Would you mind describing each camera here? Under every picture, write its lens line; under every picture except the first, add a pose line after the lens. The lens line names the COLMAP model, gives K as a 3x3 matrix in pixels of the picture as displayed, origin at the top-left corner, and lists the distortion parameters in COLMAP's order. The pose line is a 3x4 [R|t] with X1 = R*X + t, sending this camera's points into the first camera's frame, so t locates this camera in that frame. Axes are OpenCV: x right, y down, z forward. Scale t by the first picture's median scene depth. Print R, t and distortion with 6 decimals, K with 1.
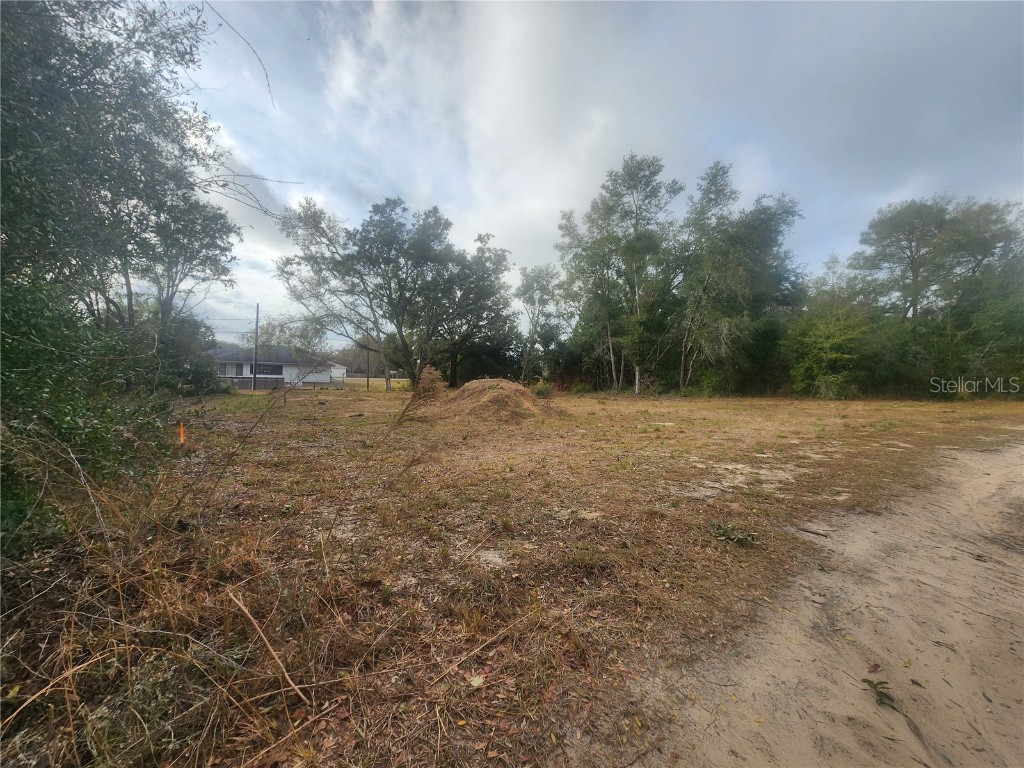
lens RADIAL K [[408.9, 0, 512.6], [0, 408.9, 386.1], [0, 0, 1]] dist [-0.001966, 0.000358]
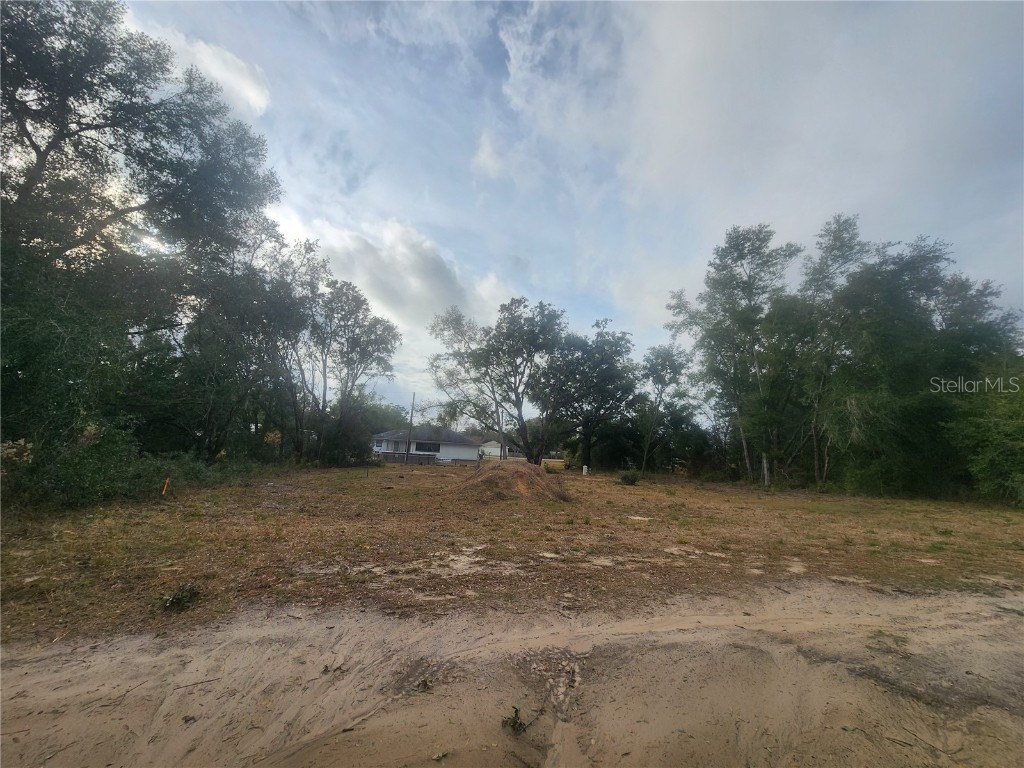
lens RADIAL K [[408.0, 0, 512.9], [0, 408.0, 385.1], [0, 0, 1]] dist [-0.001119, 0.000004]
pose [[0.919180, -0.037088, -0.392087, 0.505982], [-0.042458, 0.980422, -0.192274, -0.007775], [0.391541, 0.193382, 0.899610, 0.067321]]
